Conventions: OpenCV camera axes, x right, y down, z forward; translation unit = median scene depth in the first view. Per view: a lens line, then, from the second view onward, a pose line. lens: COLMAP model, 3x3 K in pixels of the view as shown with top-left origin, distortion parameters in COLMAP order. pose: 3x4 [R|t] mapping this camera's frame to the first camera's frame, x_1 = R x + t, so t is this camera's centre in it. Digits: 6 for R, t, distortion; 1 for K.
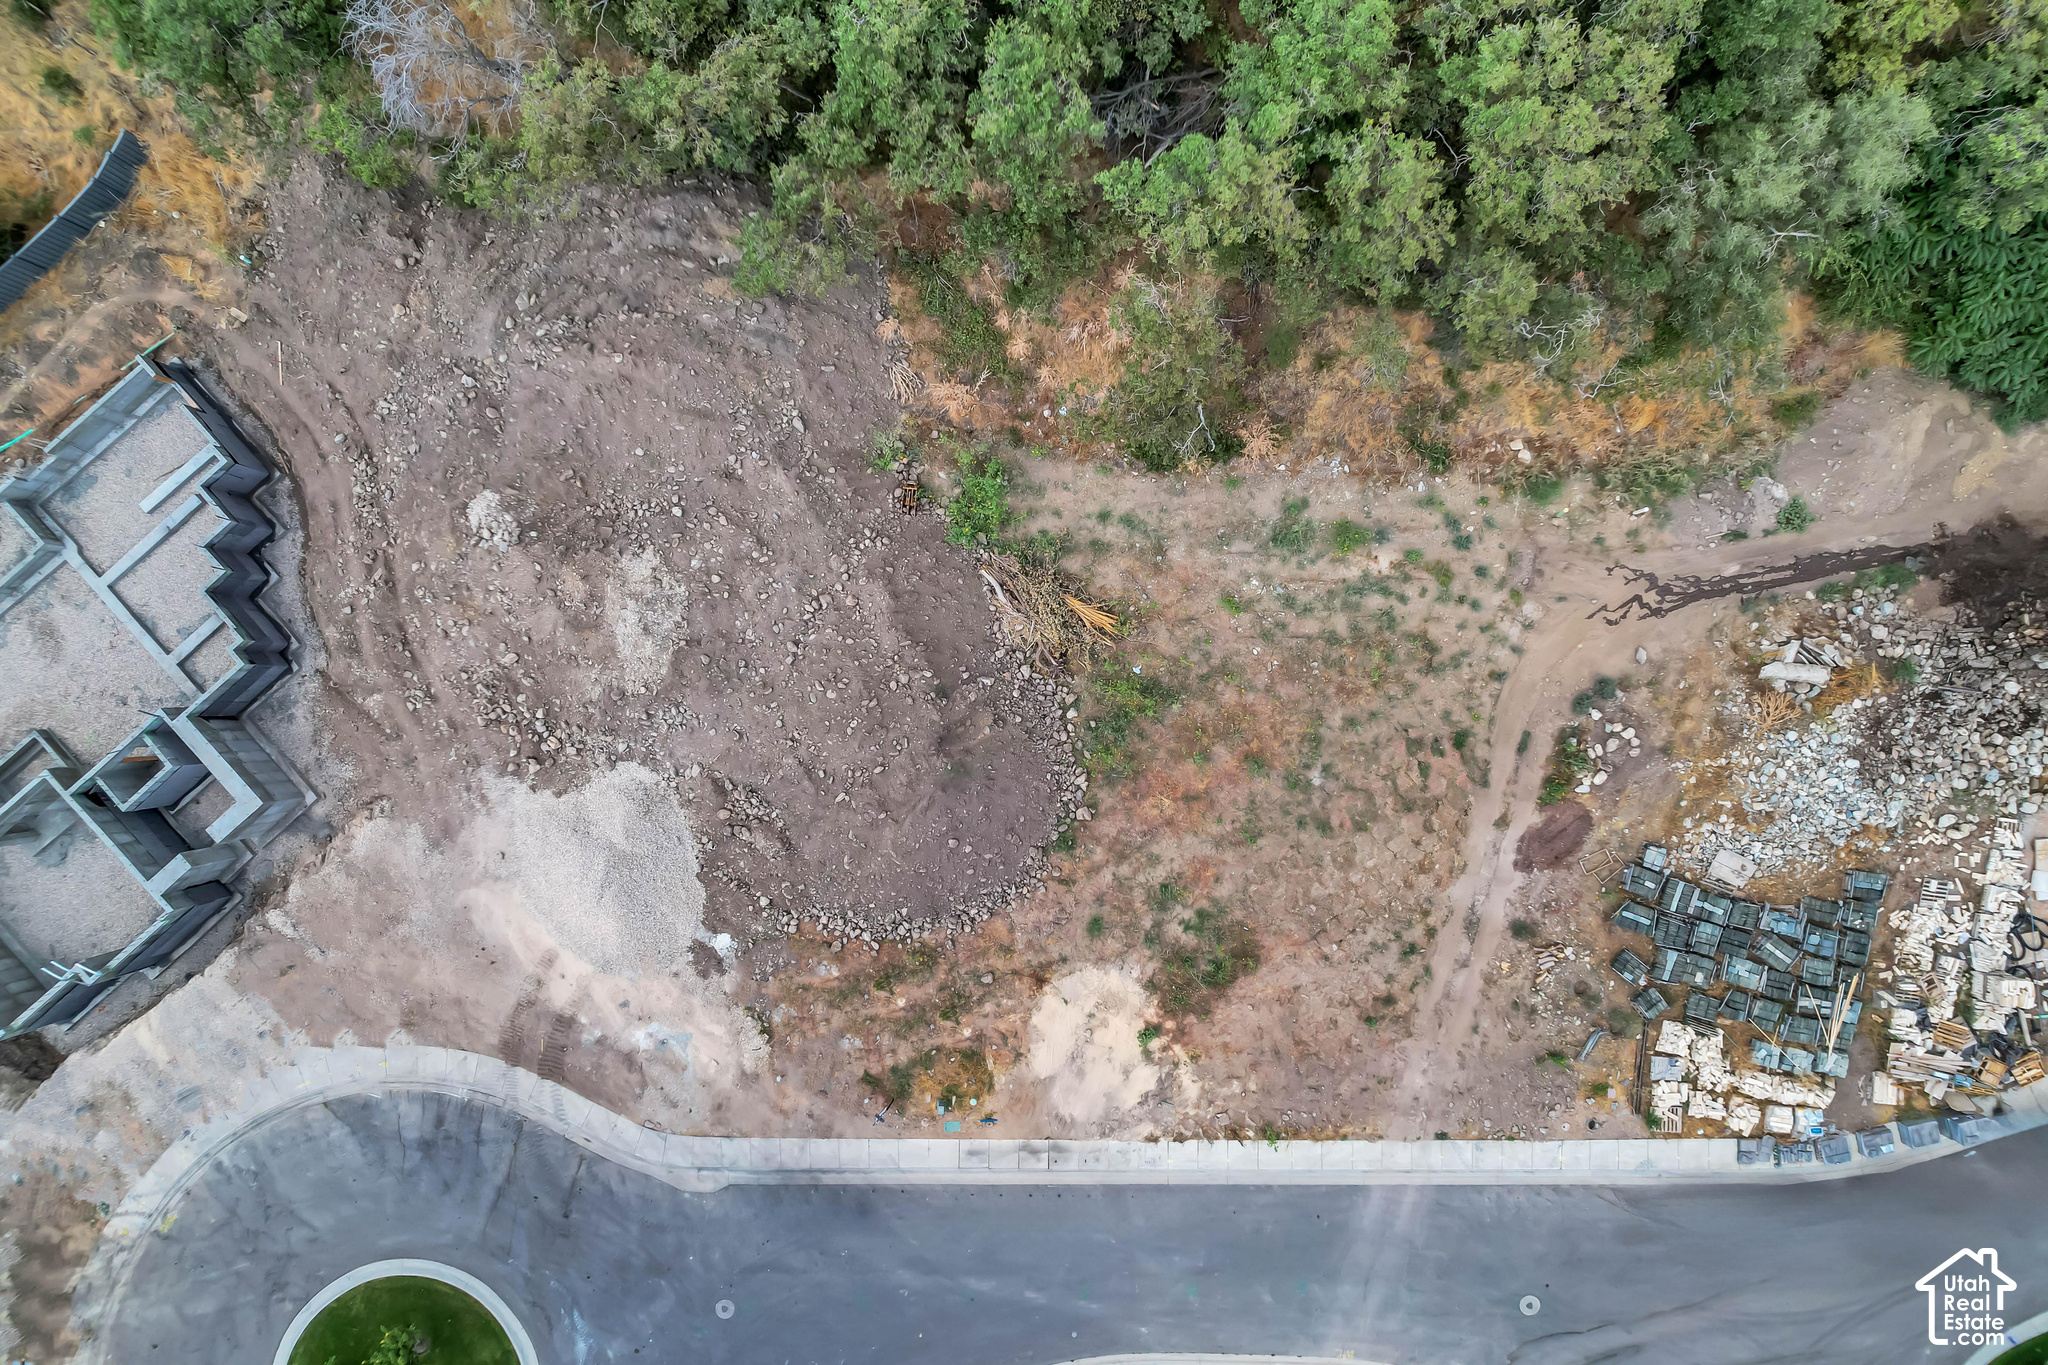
lens RADIAL K [[1320.5, 0, 1029.9], [0, 1320.5, 681.9], [0, 0, 1]] dist [-0.068191, 0.062908]
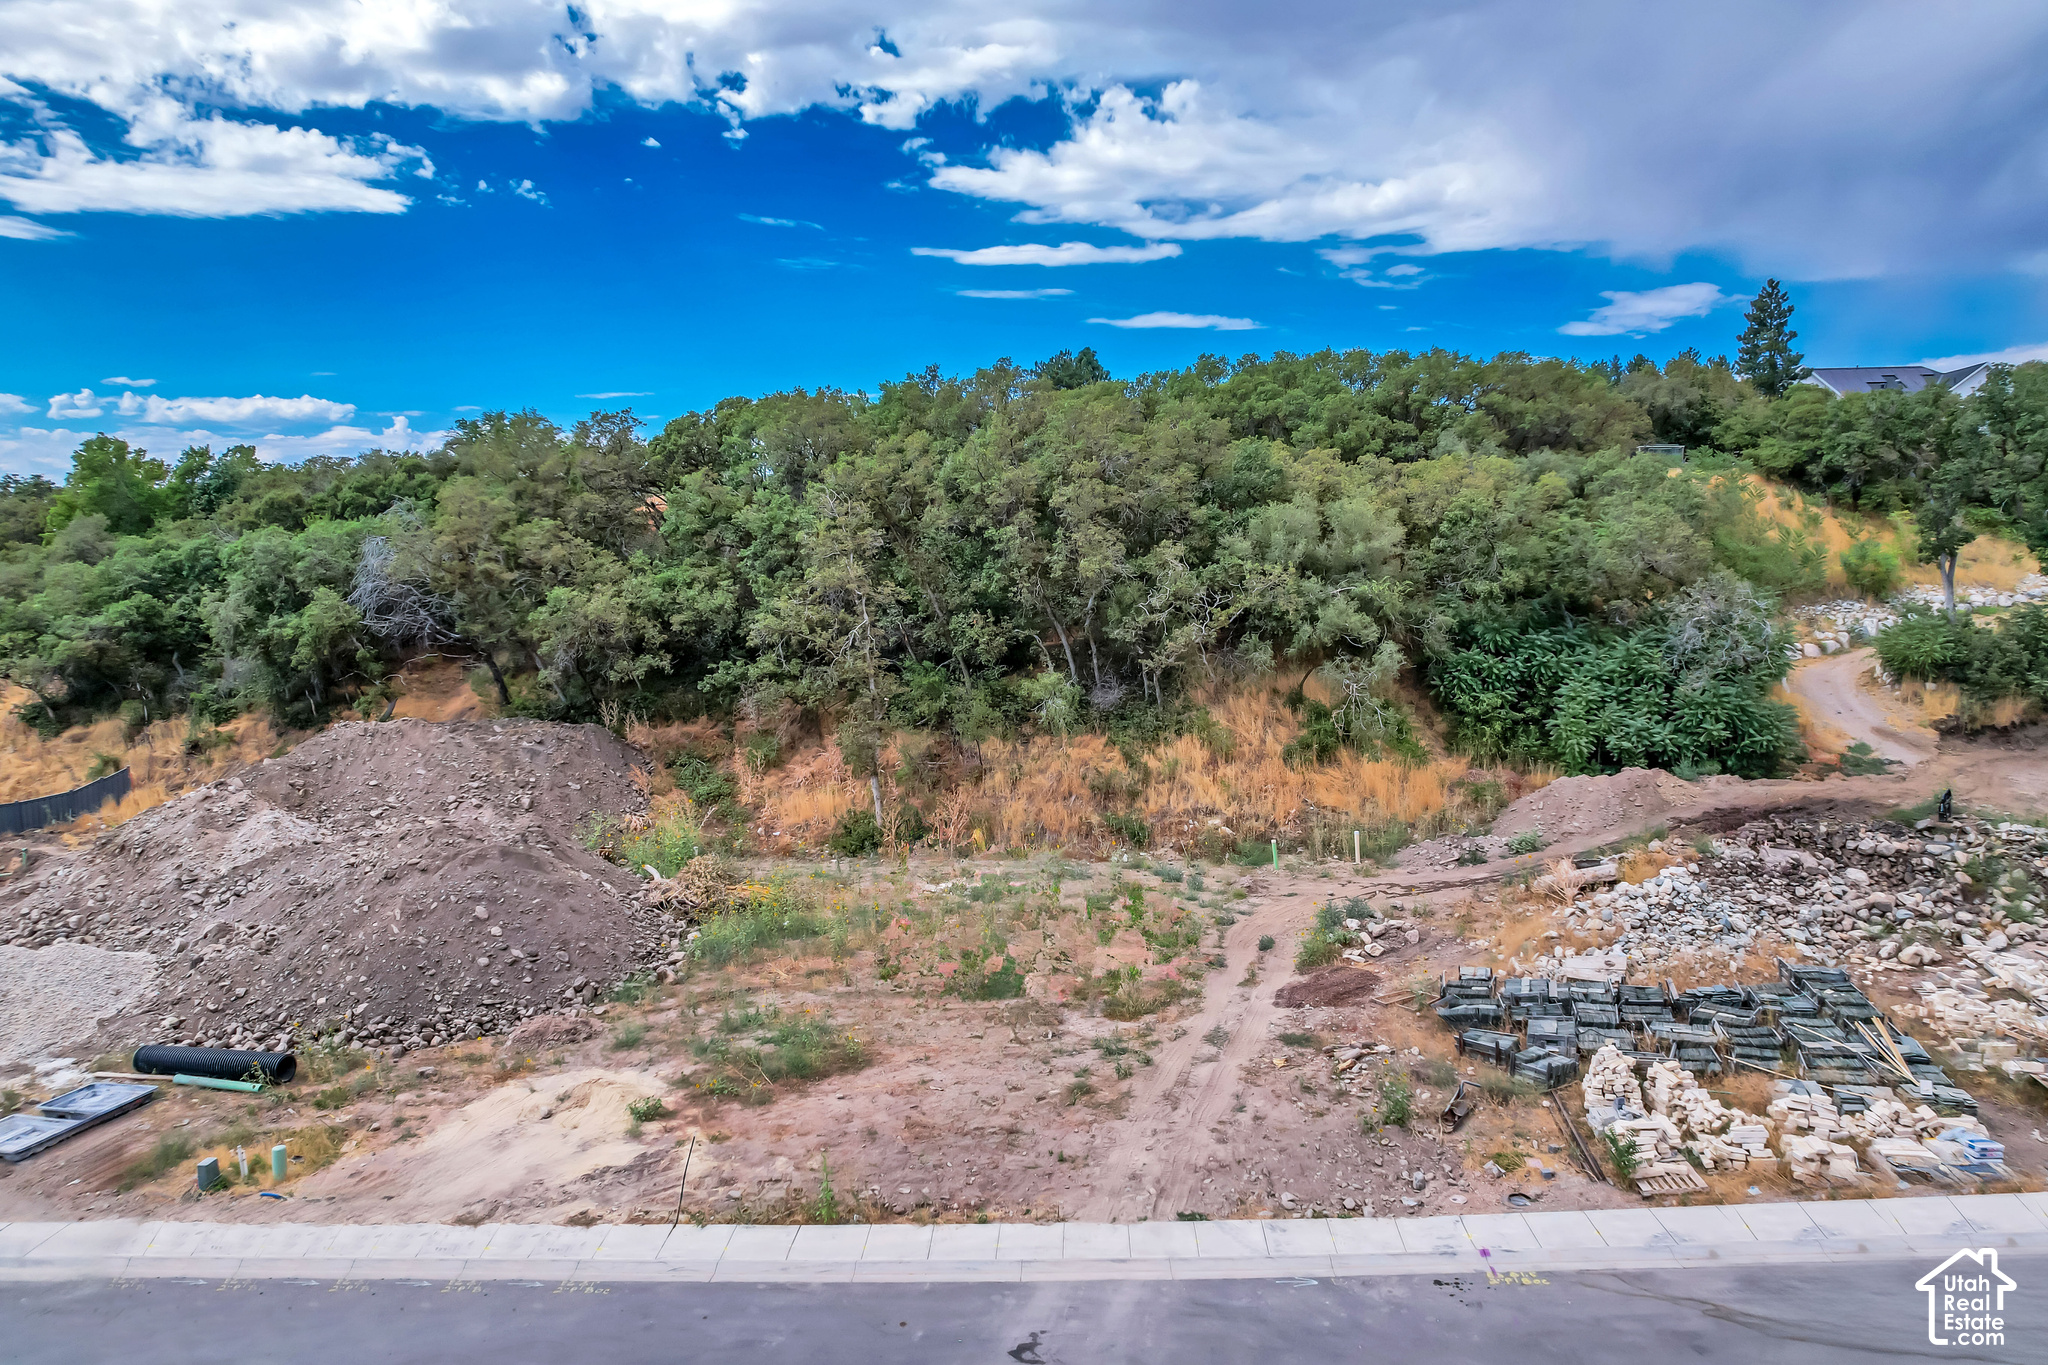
lens RADIAL K [[1308.3, 0, 1037.0], [0, 1308.3, 685.5], [0, 0, 1]] dist [-0.076245, 0.072669]
pose [[0.998242, -0.011379, -0.058163, 0.289268], [-0.056327, 0.123016, -0.990805, 0.782908], [0.018430, 0.992339, 0.122159, 0.755214]]
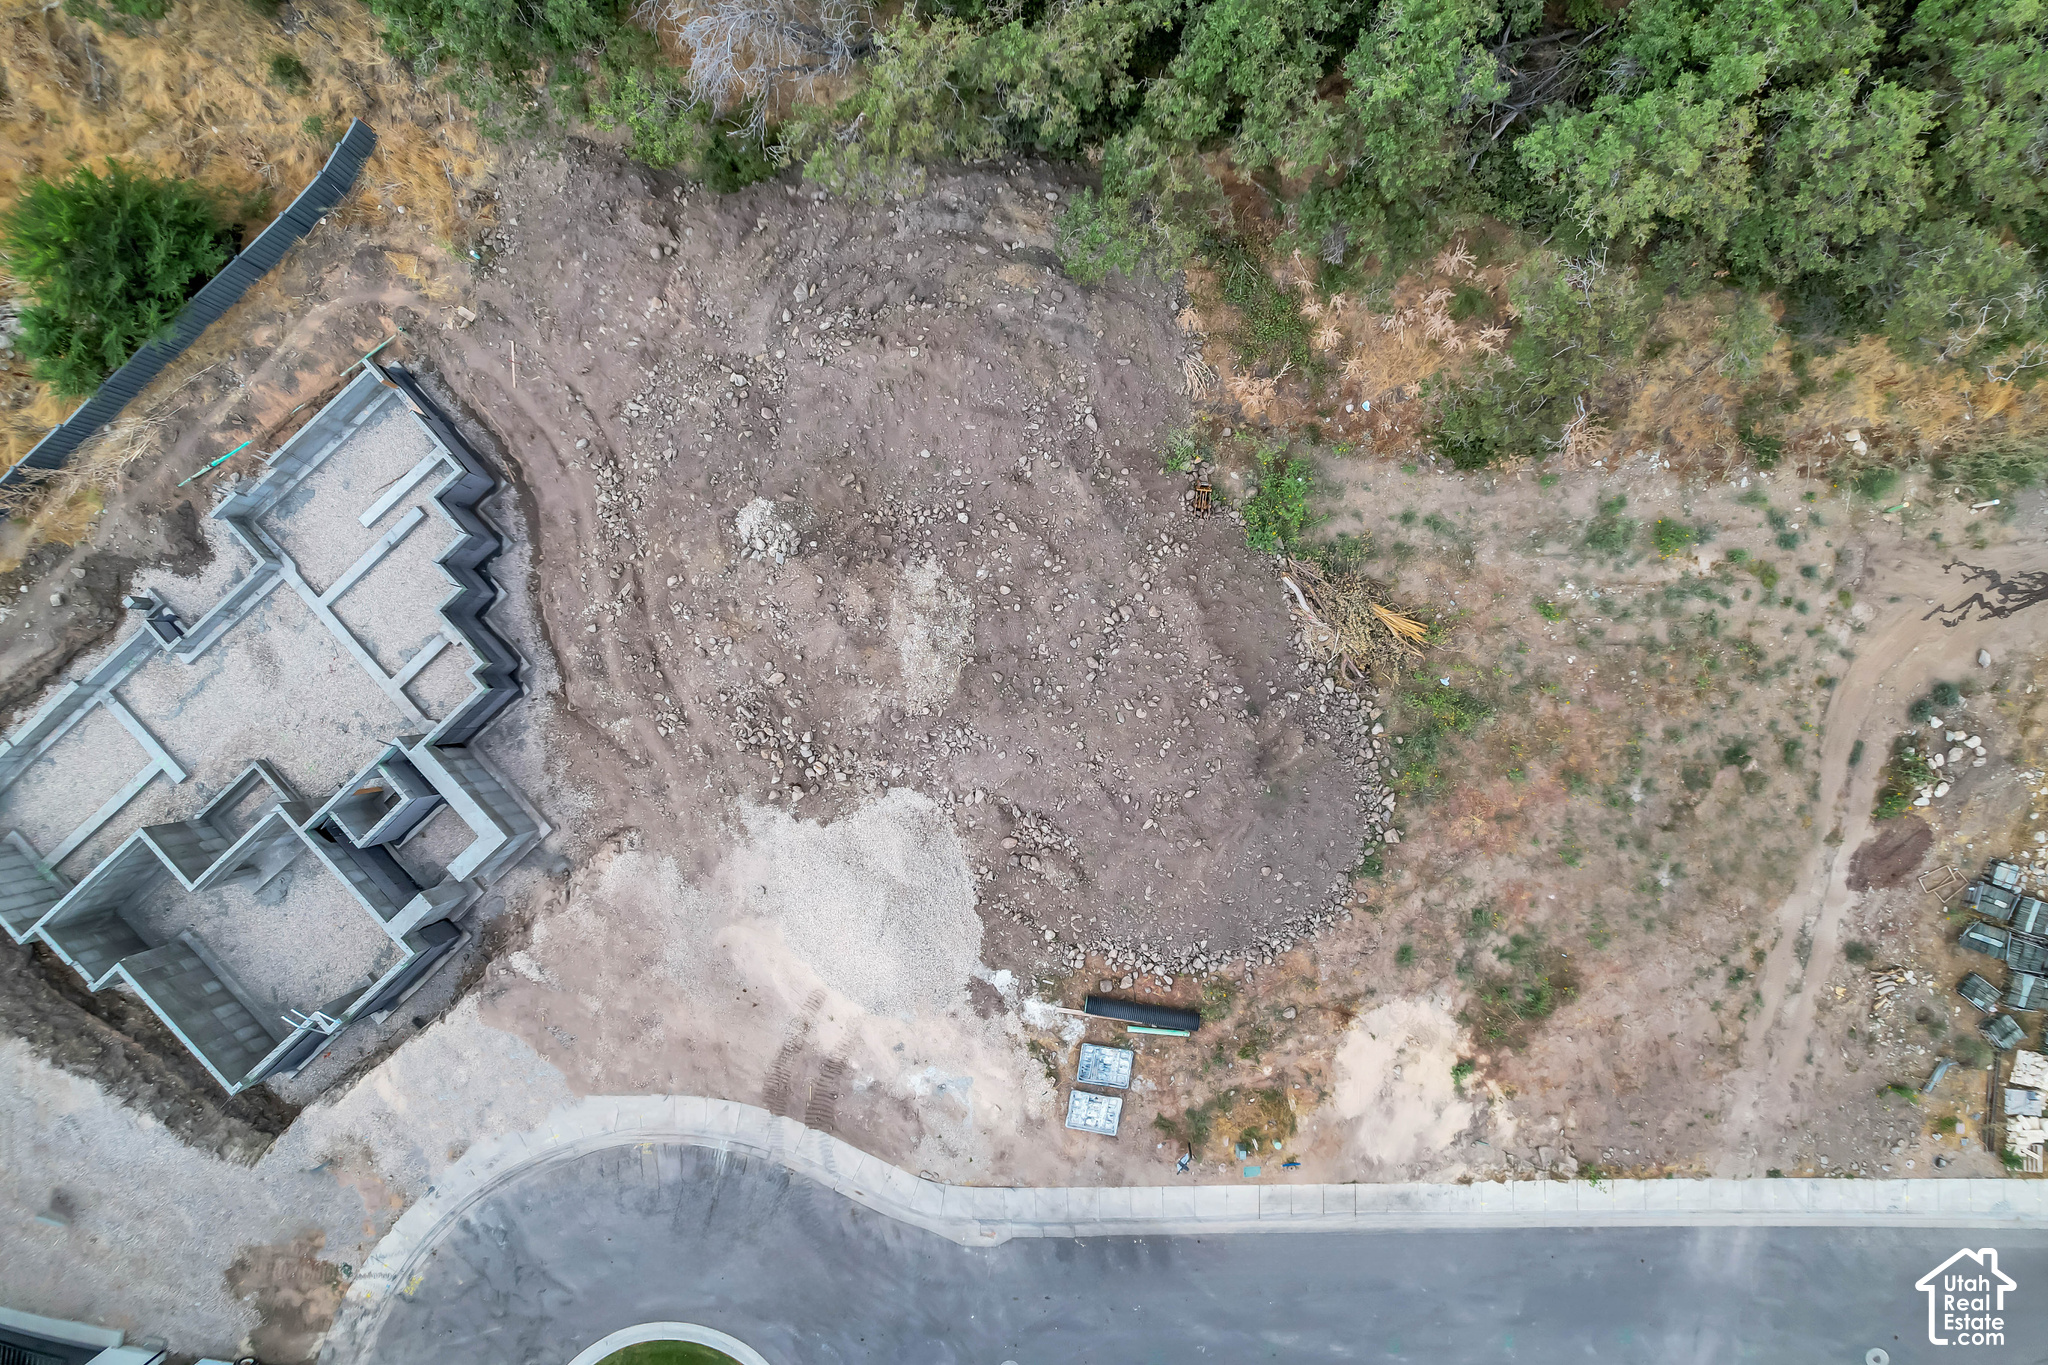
lens RADIAL K [[1308.3, 0, 1037.0], [0, 1308.3, 685.5], [0, 0, 1]] dist [-0.076245, 0.072669]
pose [[0.999888, -0.013866, -0.005612, -0.204066], [0.013883, 0.999899, 0.002921, -0.012934], [0.005571, -0.002998, 0.999980, 0.076206]]
